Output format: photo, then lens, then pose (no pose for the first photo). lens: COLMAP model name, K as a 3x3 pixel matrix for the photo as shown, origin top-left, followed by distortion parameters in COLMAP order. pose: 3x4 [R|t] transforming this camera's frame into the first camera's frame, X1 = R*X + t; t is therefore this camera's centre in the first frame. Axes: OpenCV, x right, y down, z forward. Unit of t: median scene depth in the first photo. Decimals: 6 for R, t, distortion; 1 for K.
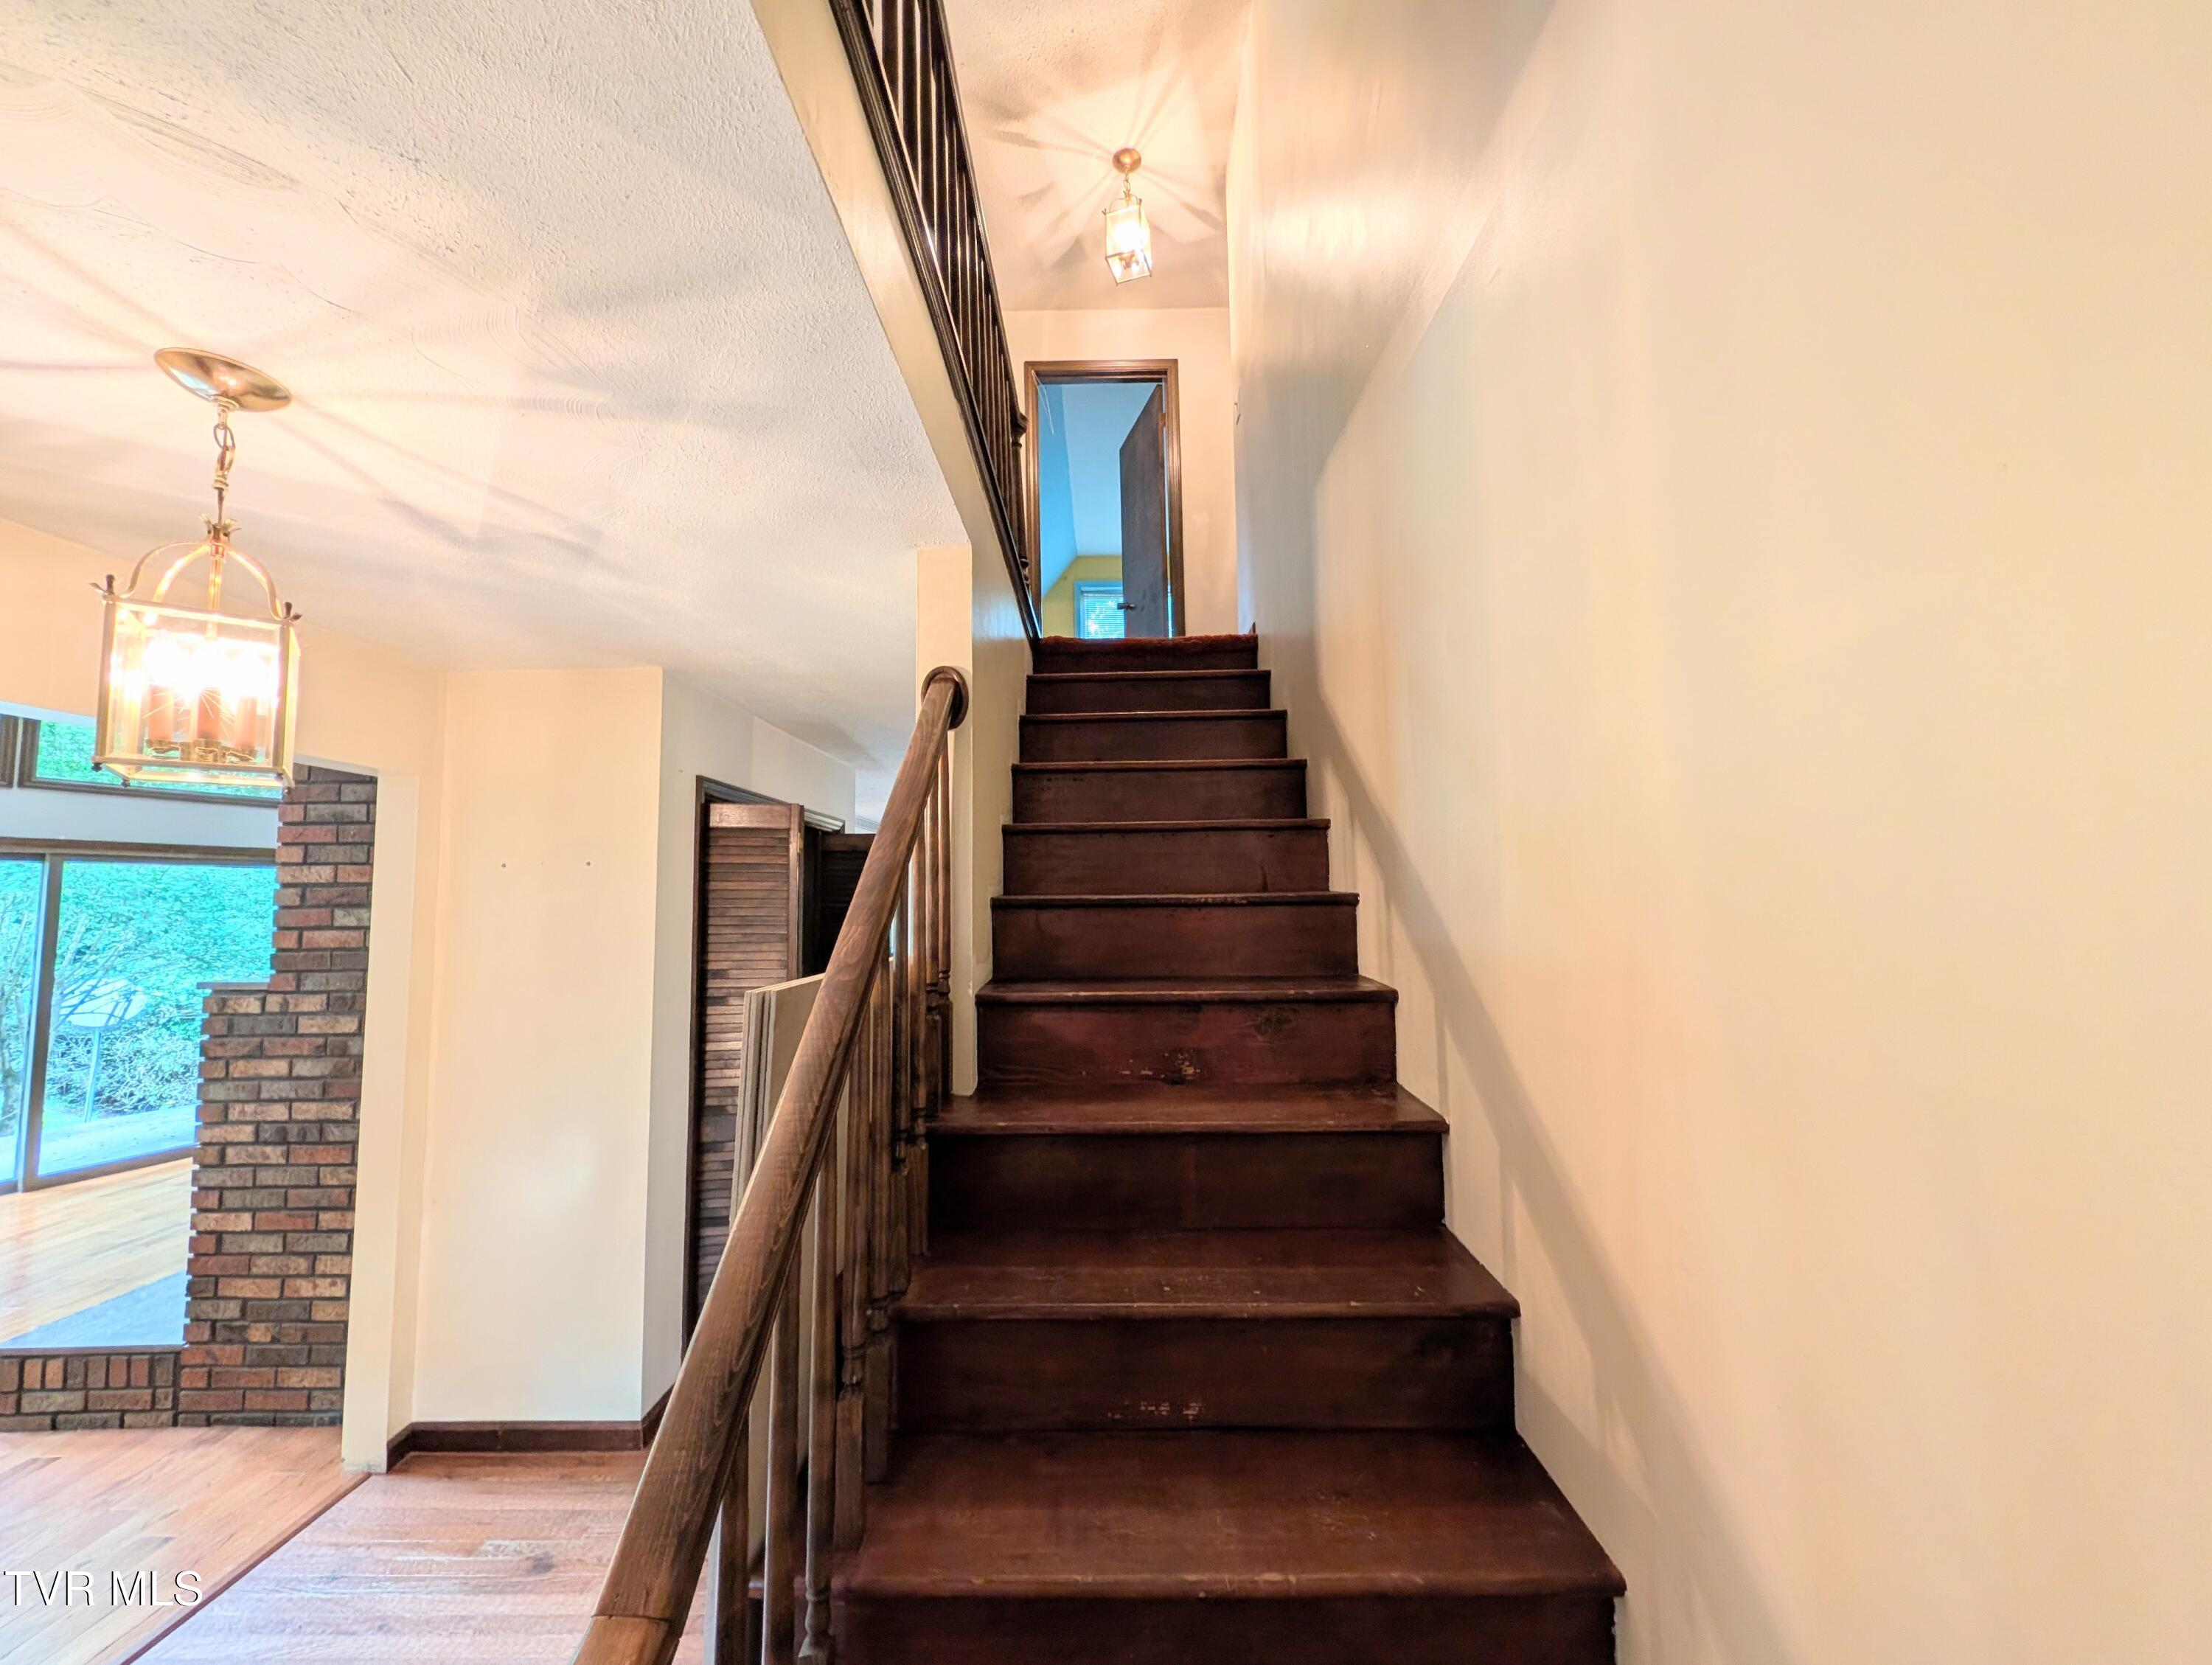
lens RADIAL K [[853.3, 0, 1108.0], [0, 853.3, 832.9], [0, 0, 1]] dist [-0.003251, 0.000449]
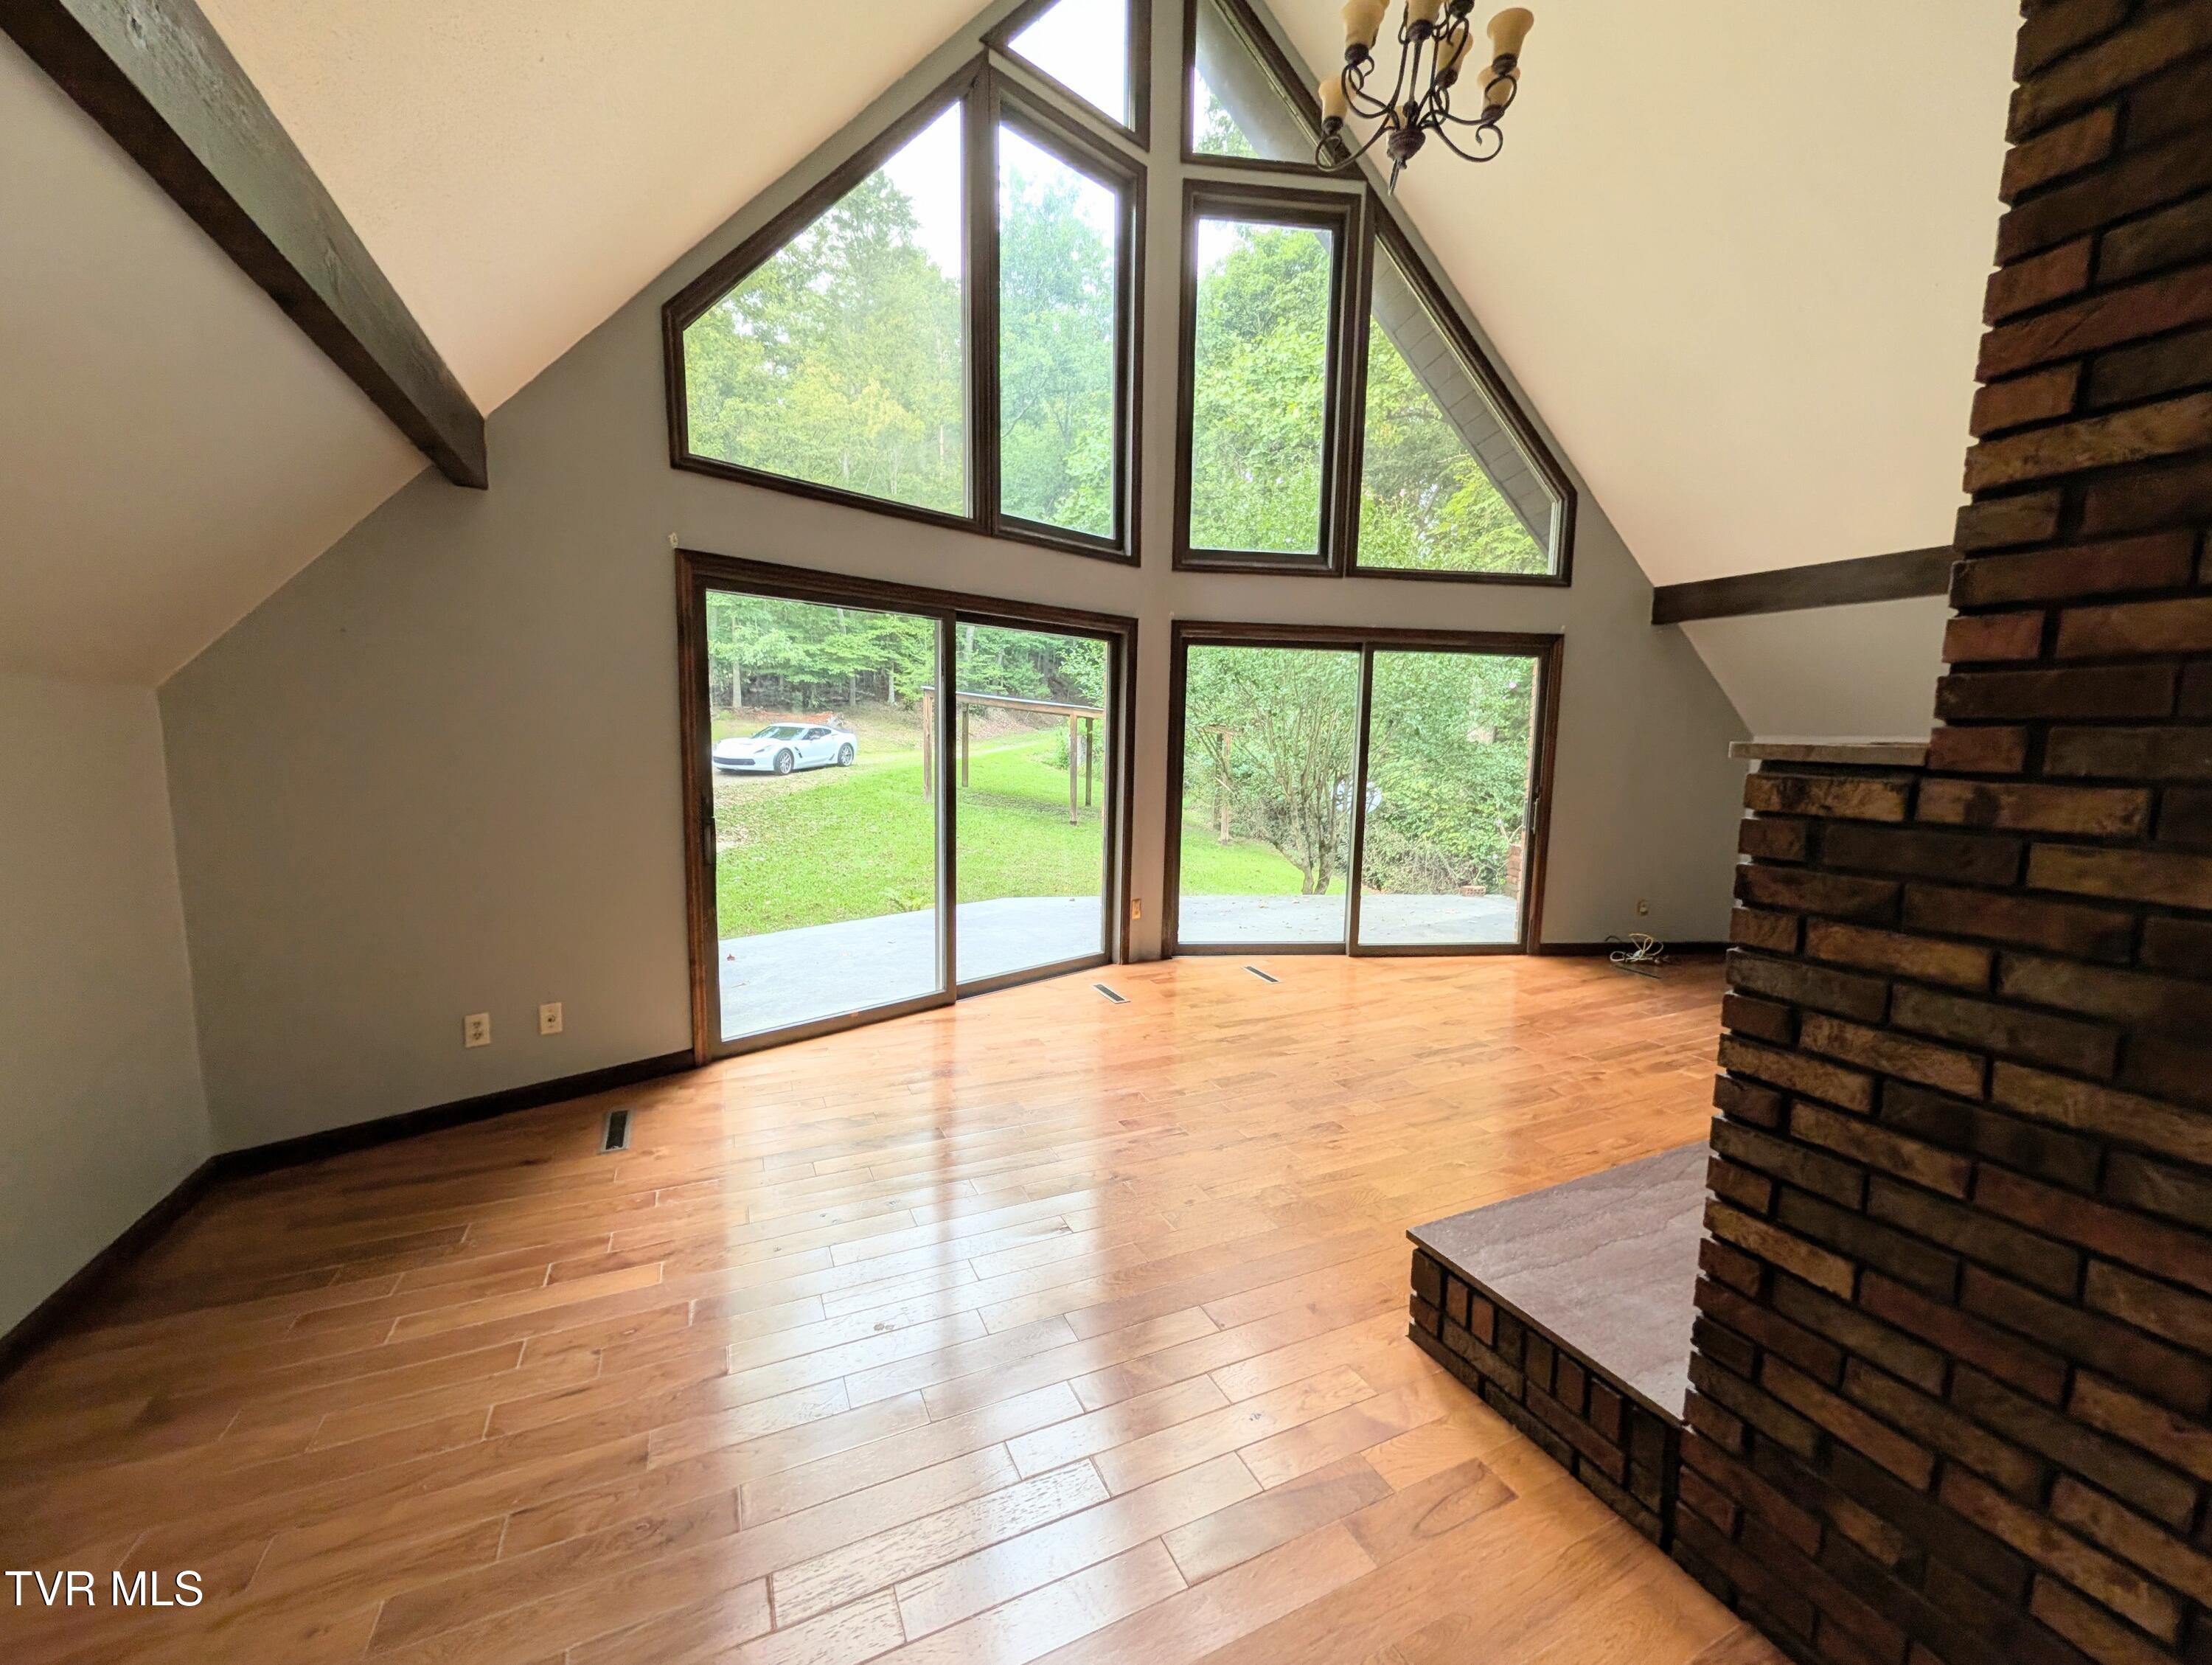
lens RADIAL K [[853.3, 0, 1107.2], [0, 853.3, 832.3], [0, 0, 1]] dist [-0.003251, 0.000449]
pose [[0.433061, 0.122243, -0.893037, -0.797810], [0.046997, 0.986351, 0.157807, 0.134020], [0.900139, -0.110310, 0.421405, 0.482140]]
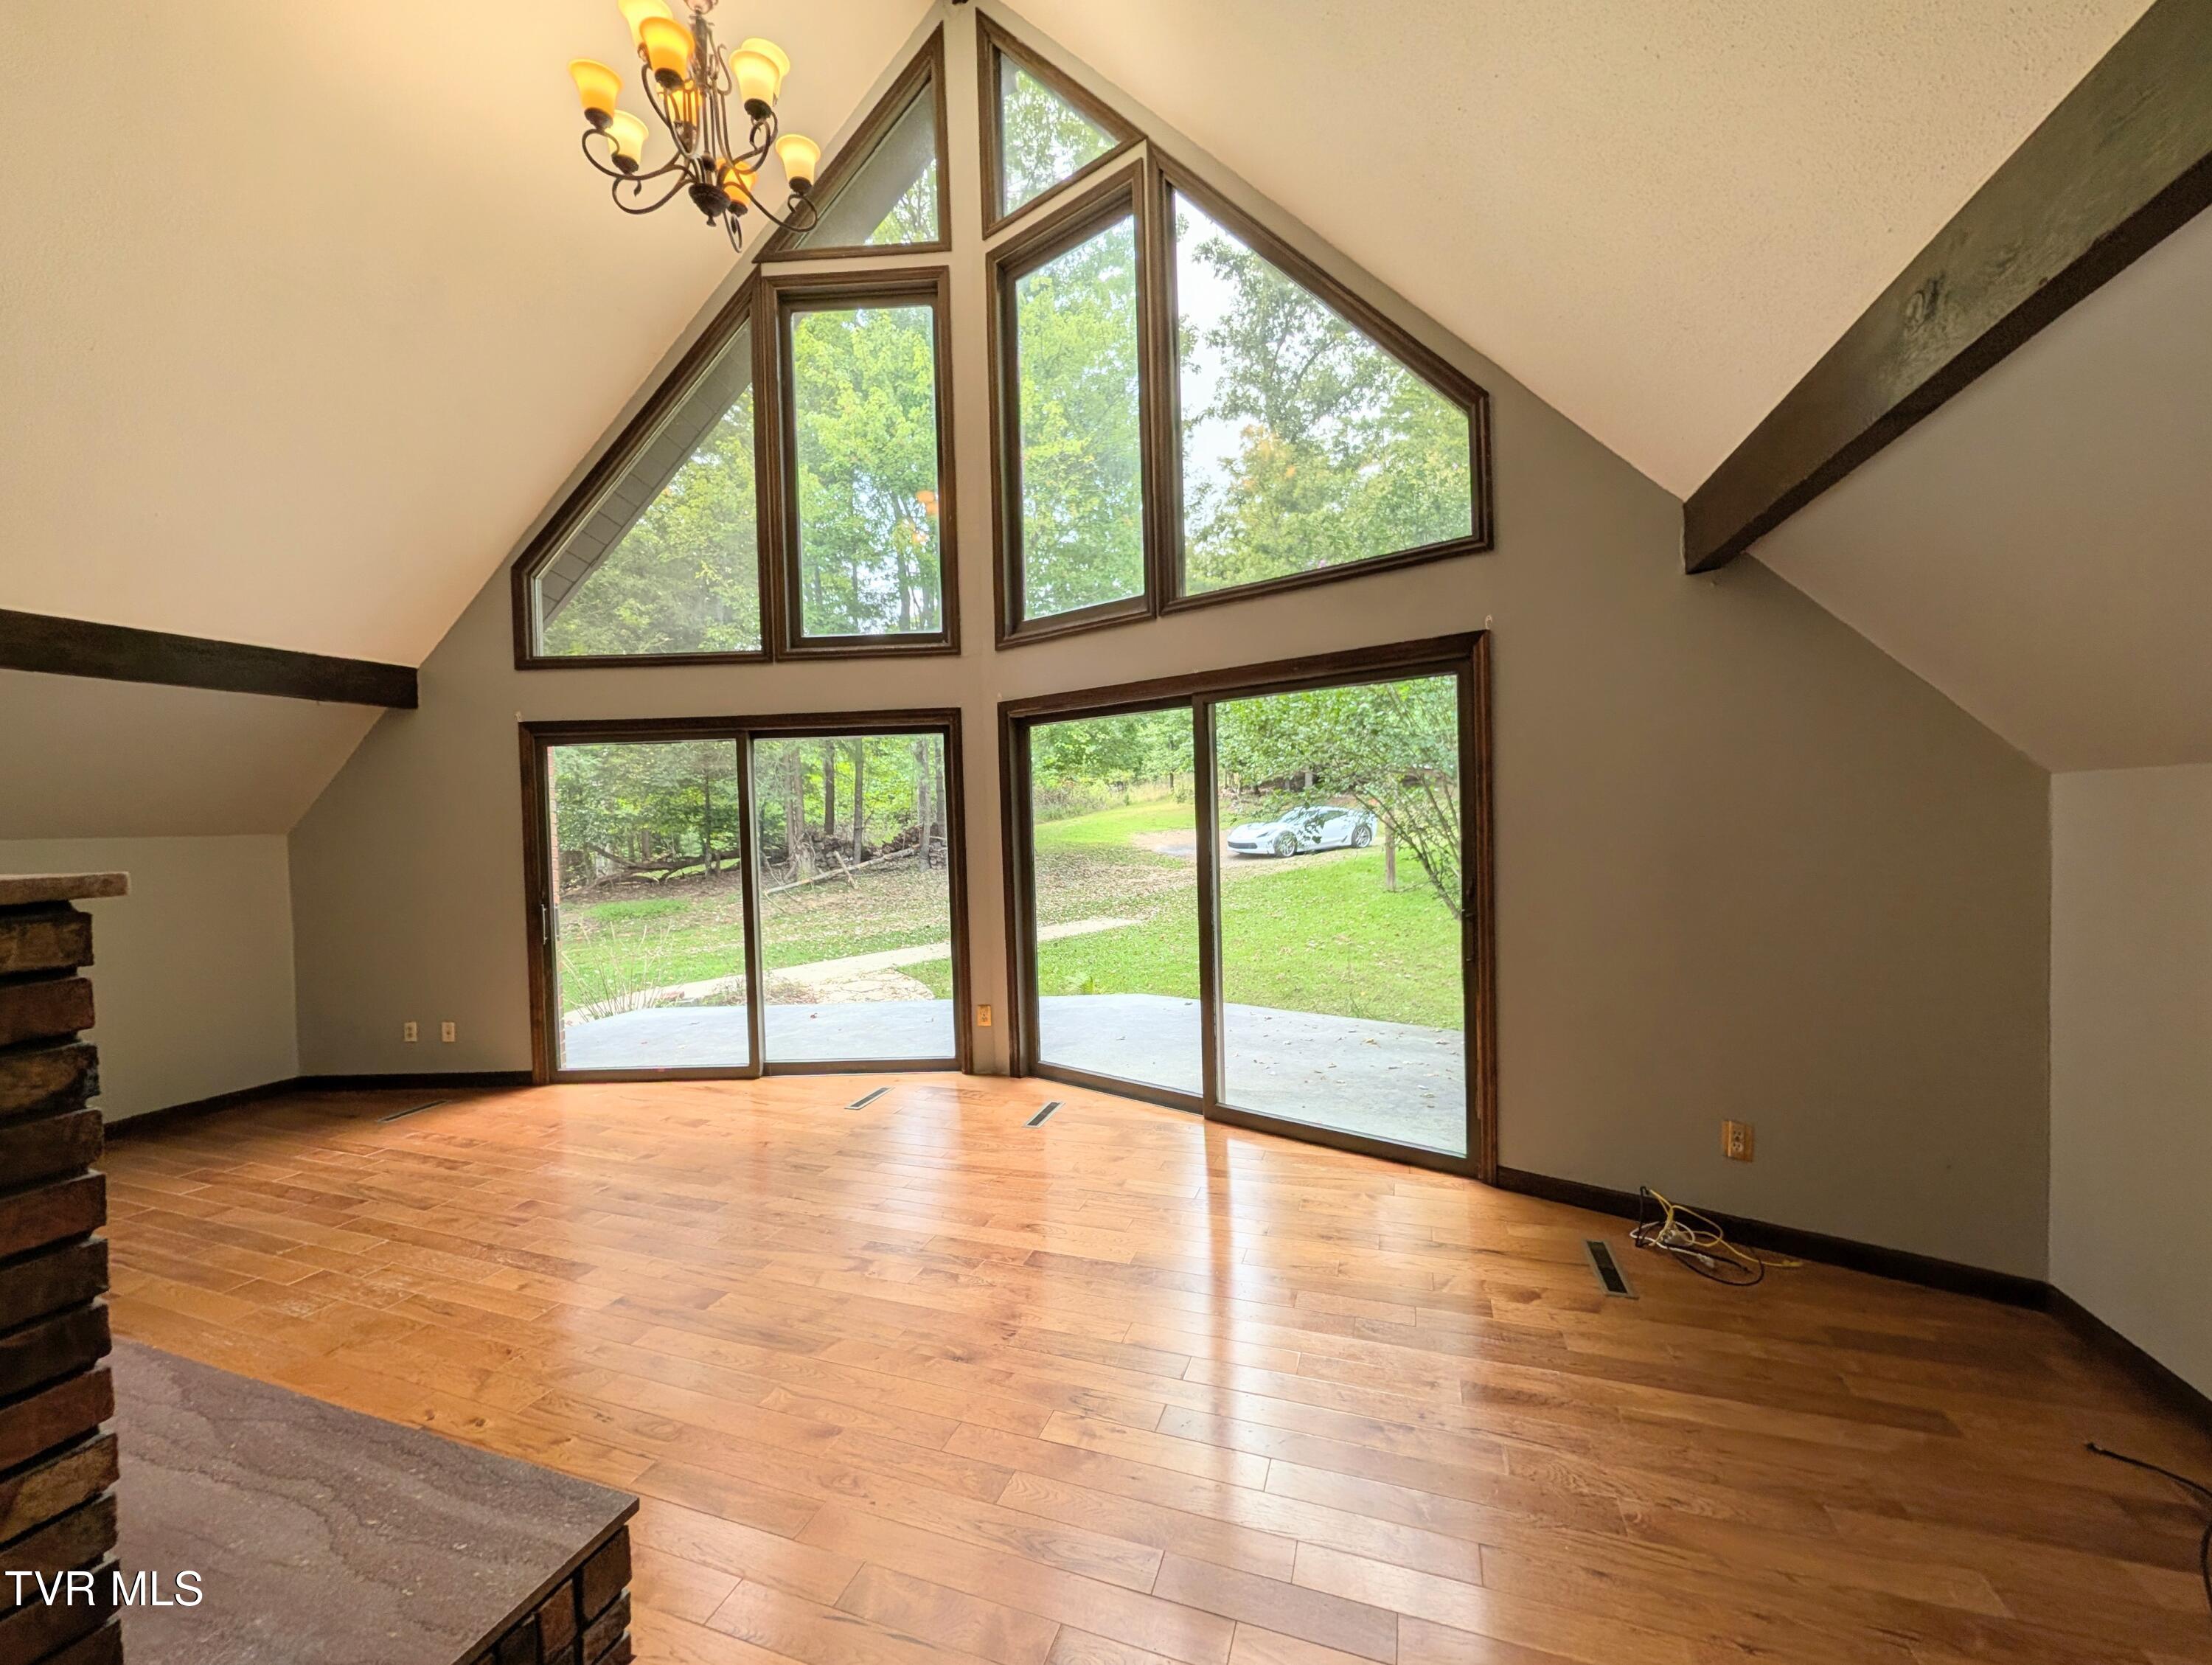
lens RADIAL K [[853.3, 0, 1102.1], [0, 853.3, 834.0], [0, 0, 1]] dist [-0.003251, 0.000449]
pose [[-0.323502, 0.040316, -0.945368, -0.882298], [0.109395, 0.993986, 0.004955, 0.248119], [0.939883, -0.101815, -0.325967, 2.081853]]
